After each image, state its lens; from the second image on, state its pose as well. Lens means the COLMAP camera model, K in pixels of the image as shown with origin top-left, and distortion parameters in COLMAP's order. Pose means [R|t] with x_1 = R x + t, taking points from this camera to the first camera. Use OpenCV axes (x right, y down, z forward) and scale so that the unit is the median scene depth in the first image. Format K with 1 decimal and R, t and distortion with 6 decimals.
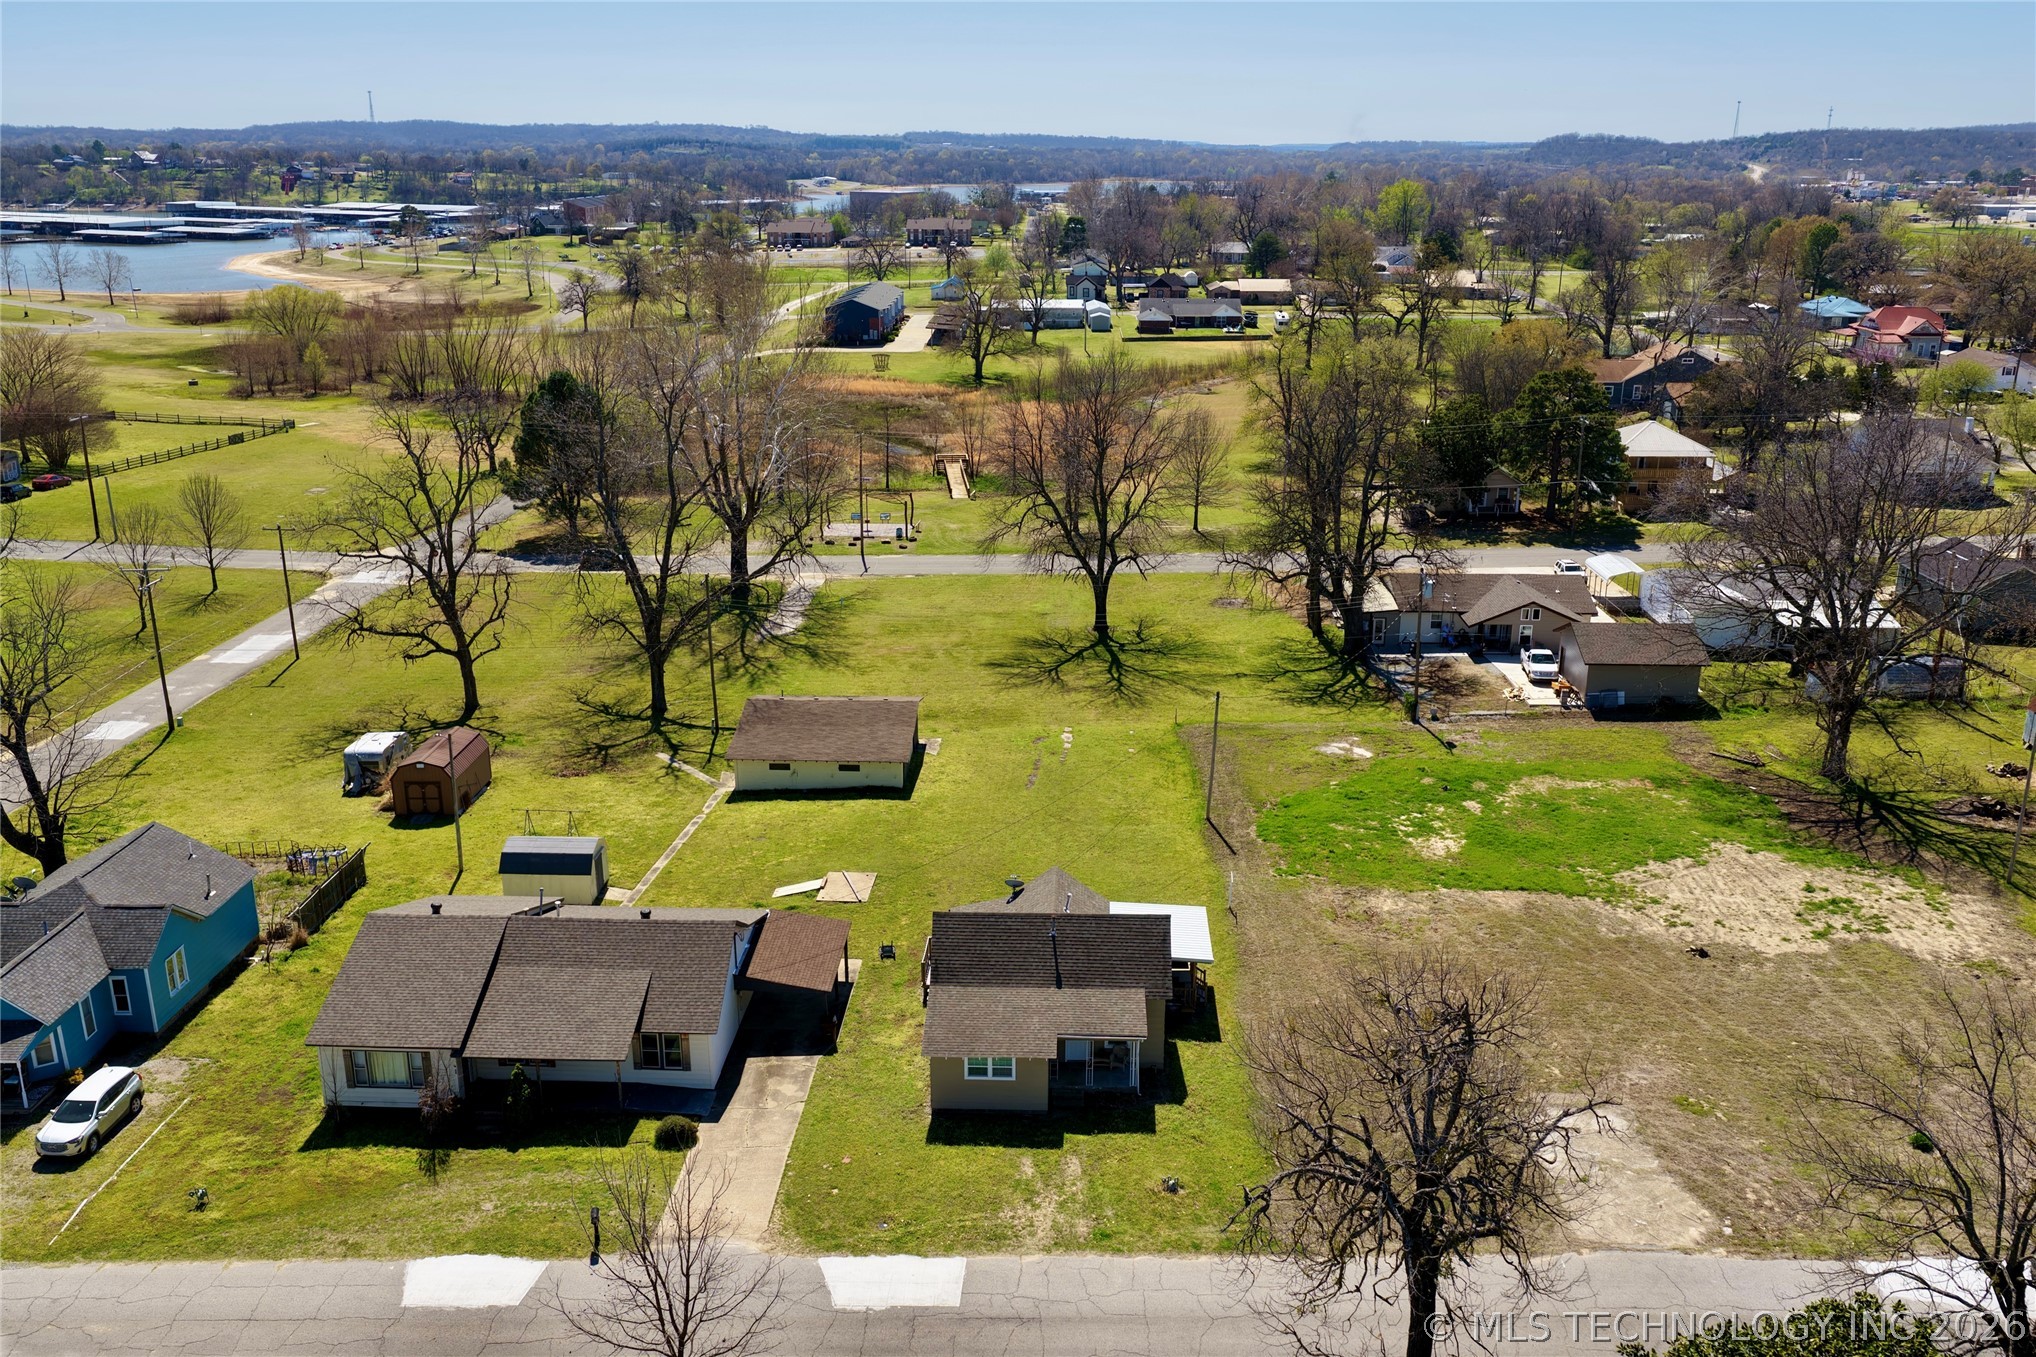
lens RADIAL K [[1689.1, 0, 1022.2], [0, 1689.1, 673.5], [0, 0, 1]] dist [-0.011668, 0.036513]
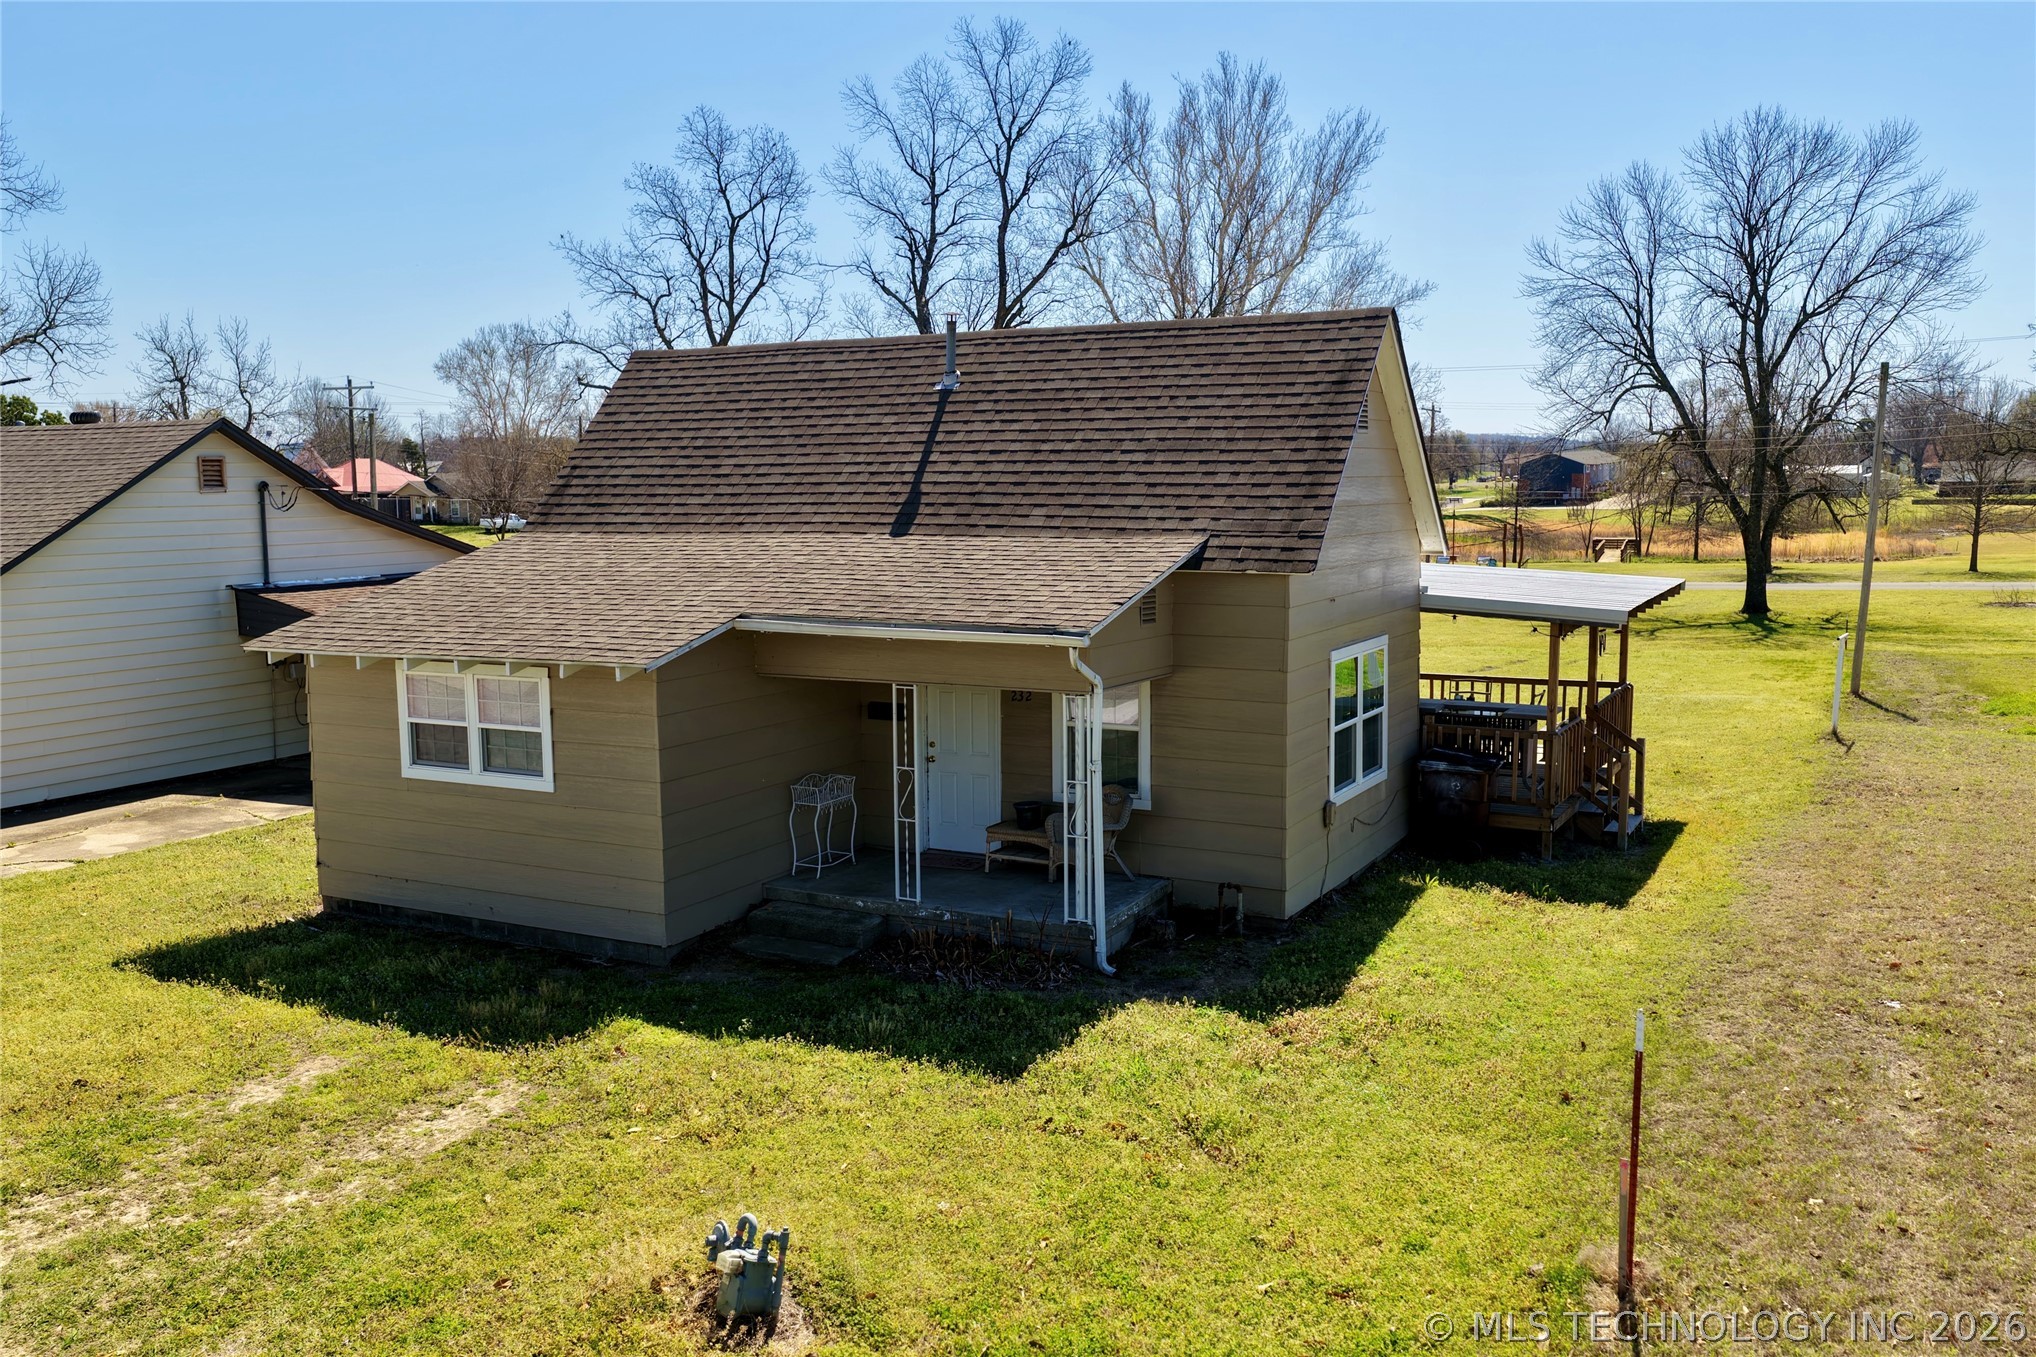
lens RADIAL K [[1689.1, 0, 1022.2], [0, 1689.1, 673.5], [0, 0, 1]] dist [-0.011668, 0.036513]
pose [[0.901028, 0.041009, -0.431817, 0.092896], [-0.118390, 0.980973, -0.153871, 0.150400], [0.417291, 0.189765, 0.888739, 0.483130]]
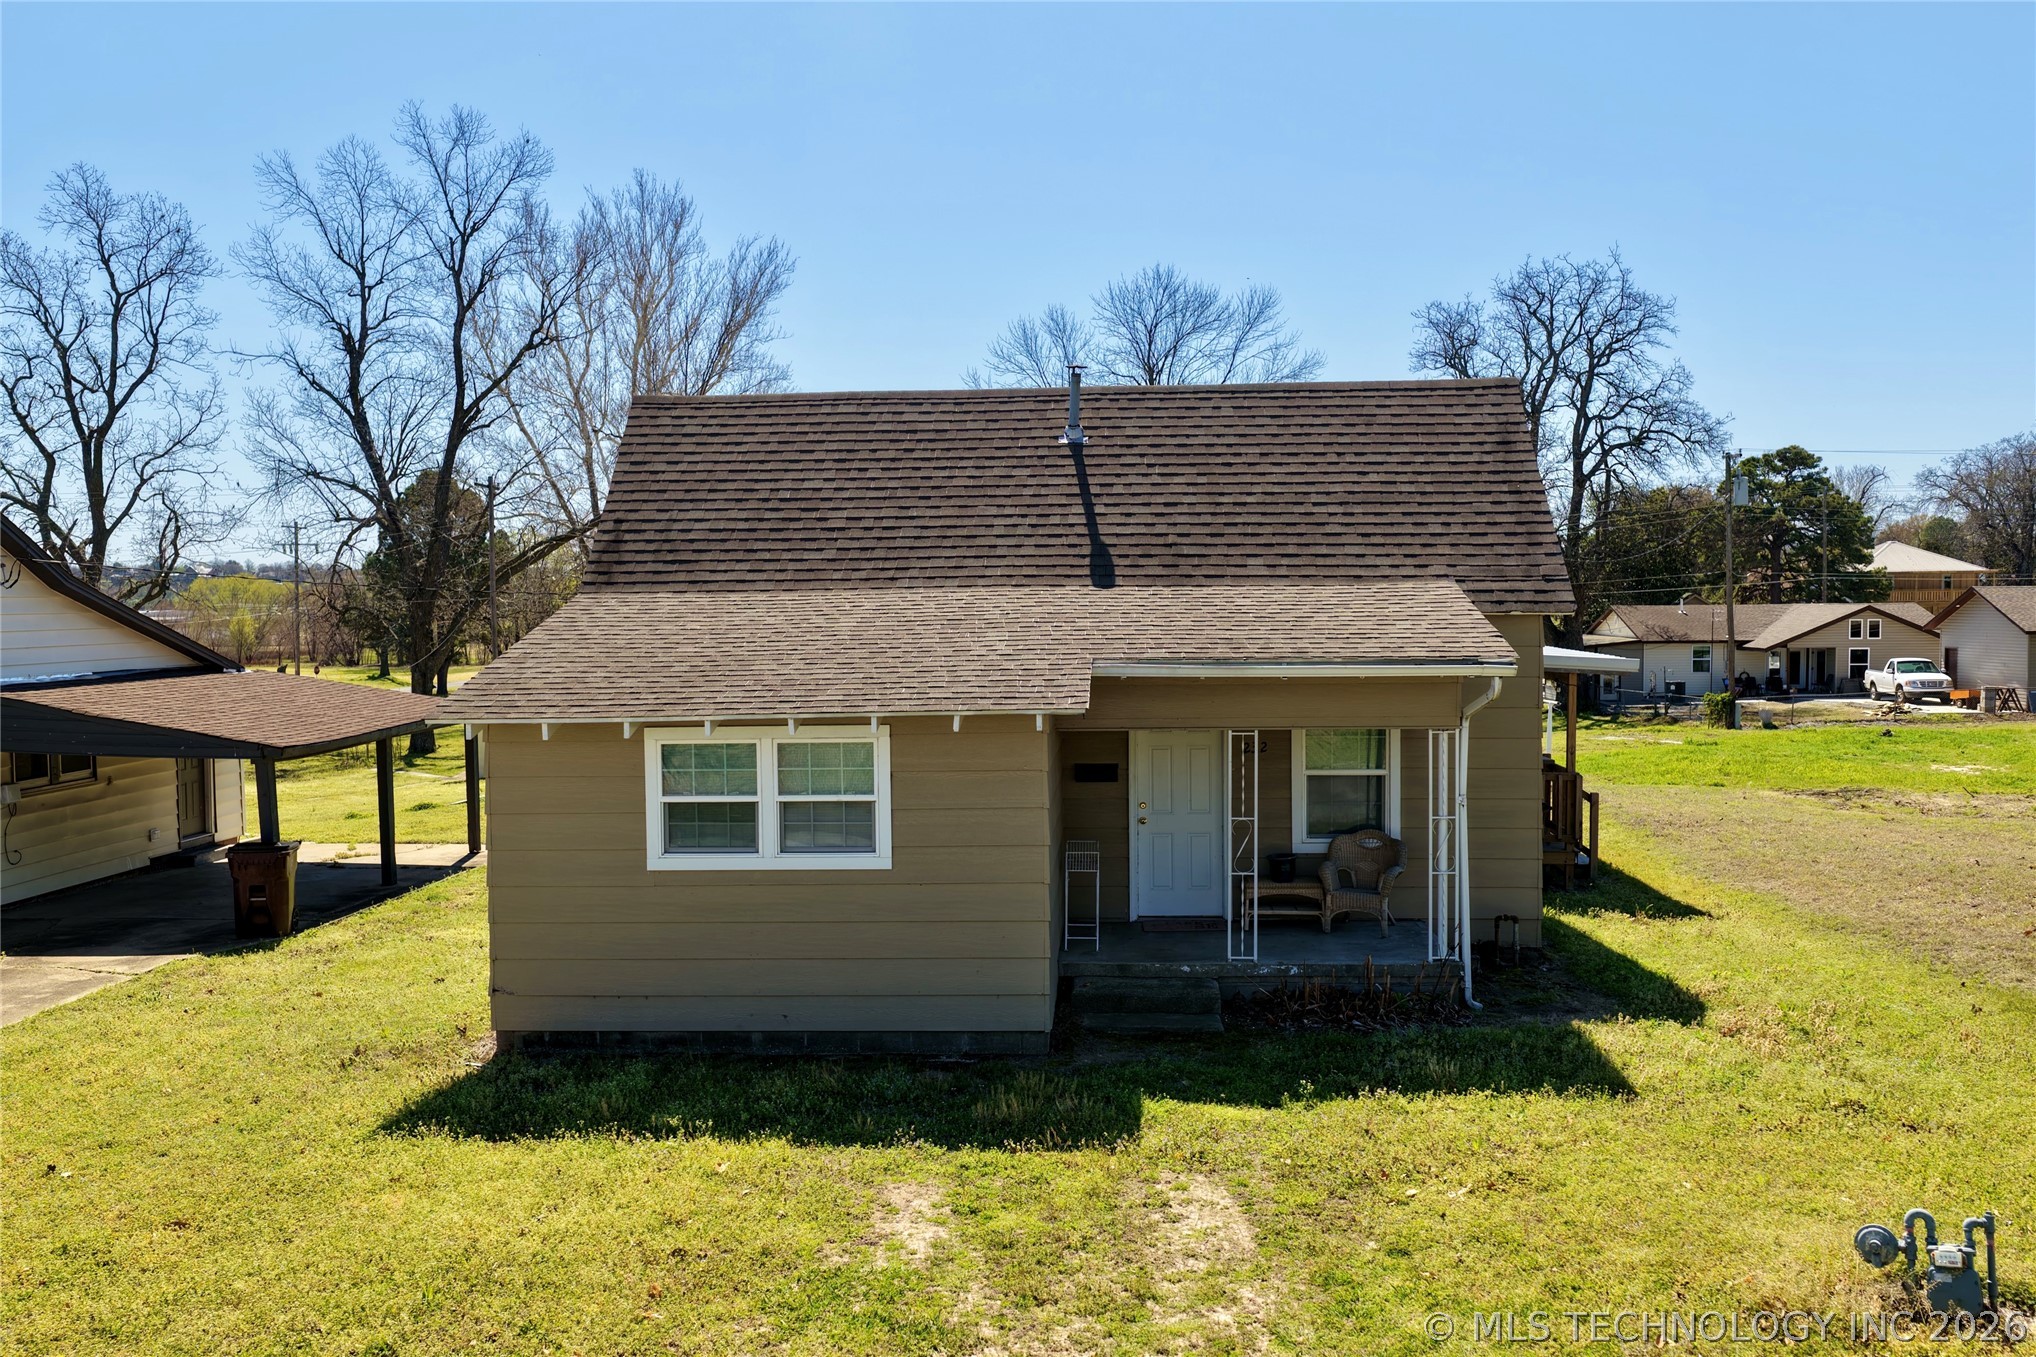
lens RADIAL K [[1689.1, 0, 1022.2], [0, 1689.1, 673.5], [0, 0, 1]] dist [-0.011668, 0.036513]
pose [[0.999649, -0.010687, -0.024228, 0.010153], [0.004202, 0.967373, -0.253323, 0.160359], [0.026145, 0.253132, 0.967078, 0.472316]]
